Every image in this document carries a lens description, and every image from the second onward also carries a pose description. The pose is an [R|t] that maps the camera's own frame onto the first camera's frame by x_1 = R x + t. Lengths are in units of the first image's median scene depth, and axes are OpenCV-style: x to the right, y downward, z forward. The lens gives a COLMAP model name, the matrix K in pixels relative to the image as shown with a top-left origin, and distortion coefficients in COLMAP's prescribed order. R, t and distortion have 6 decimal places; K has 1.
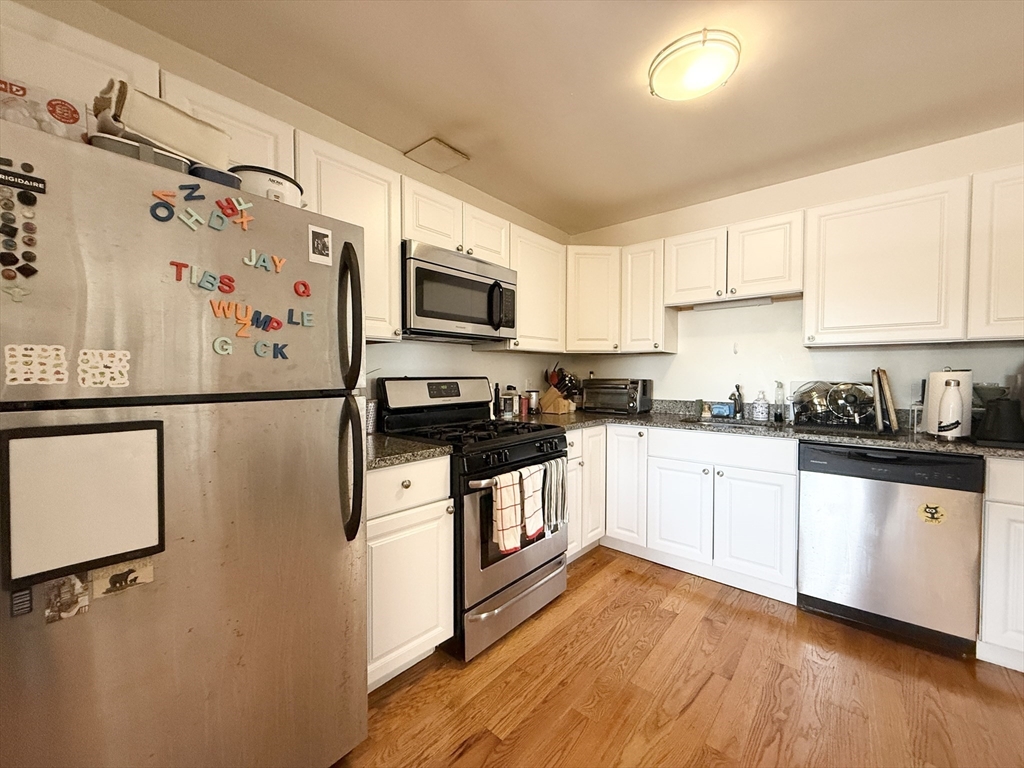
lens RADIAL K [[407.5, 0, 509.0], [0, 407.5, 384.2], [0, 0, 1]] dist [0.000587, 0.000154]
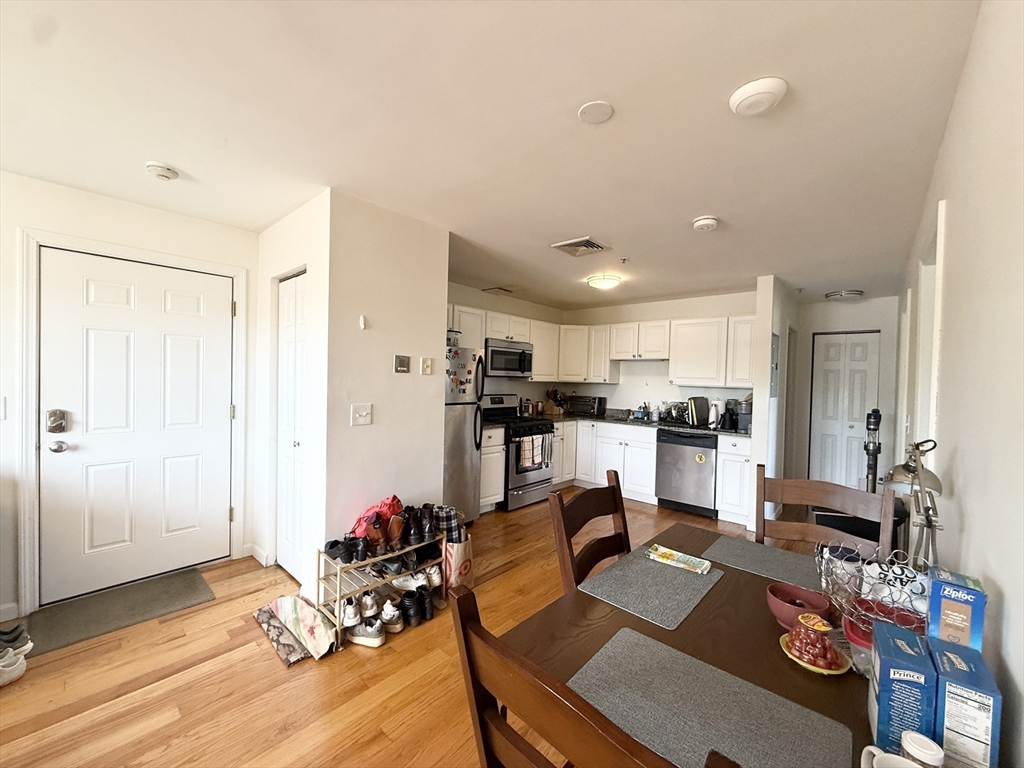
lens RADIAL K [[407.5, 0, 509.0], [0, 407.5, 384.2], [0, 0, 1]] dist [0.000587, 0.000154]
pose [[0.999183, 0.028829, -0.028325, -0.041011], [-0.029155, 0.999512, -0.011192, -0.050881], [0.027989, 0.012009, 0.999536, -1.137929]]
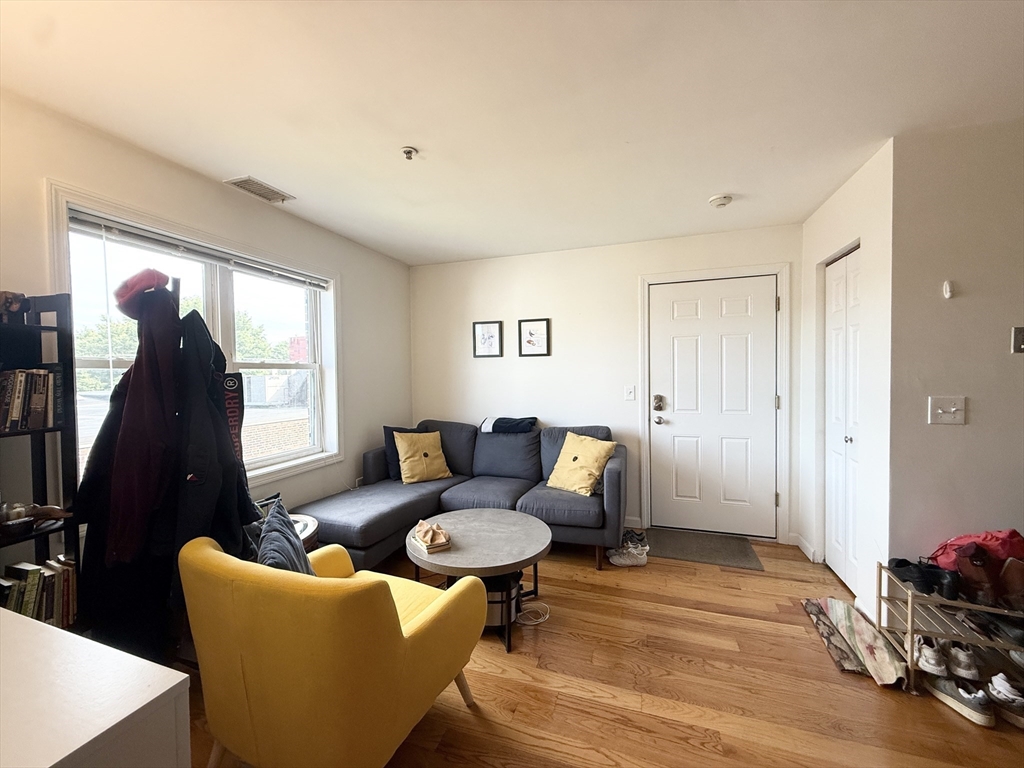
lens RADIAL K [[407.5, 0, 509.0], [0, 407.5, 384.2], [0, 0, 1]] dist [0.000587, 0.000154]
pose [[0.364578, 0.026821, -0.930787, -0.015985], [-0.013246, 0.999633, 0.023617, -0.032464], [0.931079, 0.003719, 0.364799, -1.195335]]
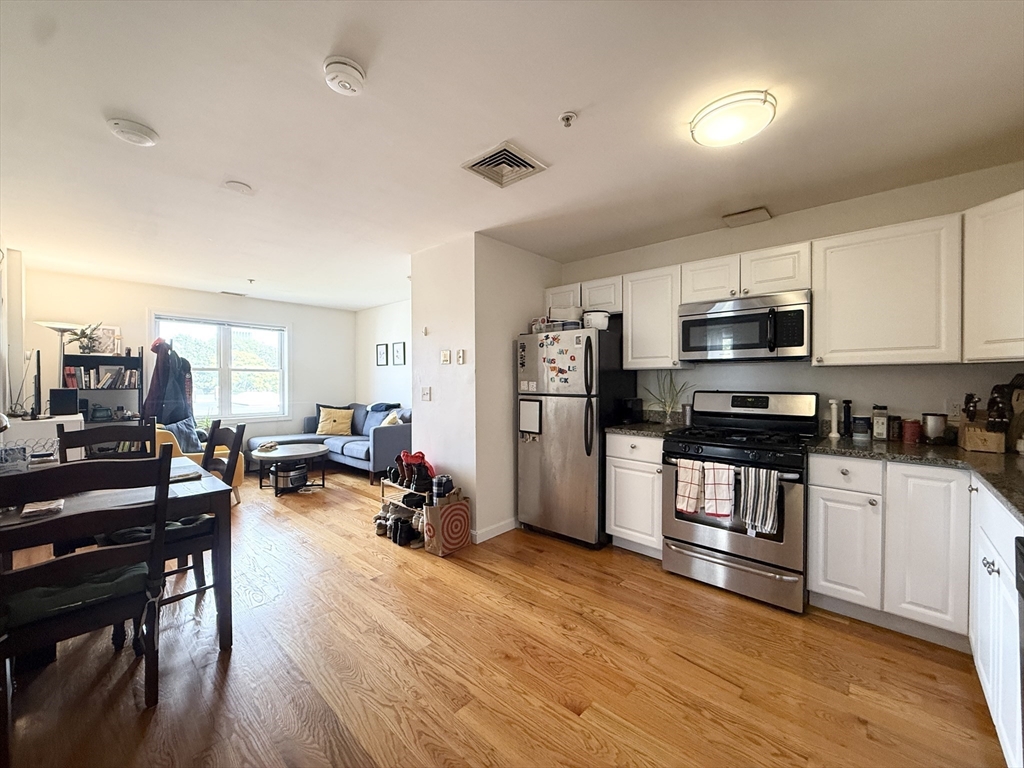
lens RADIAL K [[407.5, 0, 509.0], [0, 407.5, 384.2], [0, 0, 1]] dist [0.000587, 0.000154]
pose [[-0.029791, 0.011542, -0.999490, 1.132868], [-0.027220, 0.999553, 0.012355, -0.036786], [0.999185, 0.027574, -0.029464, 0.314200]]
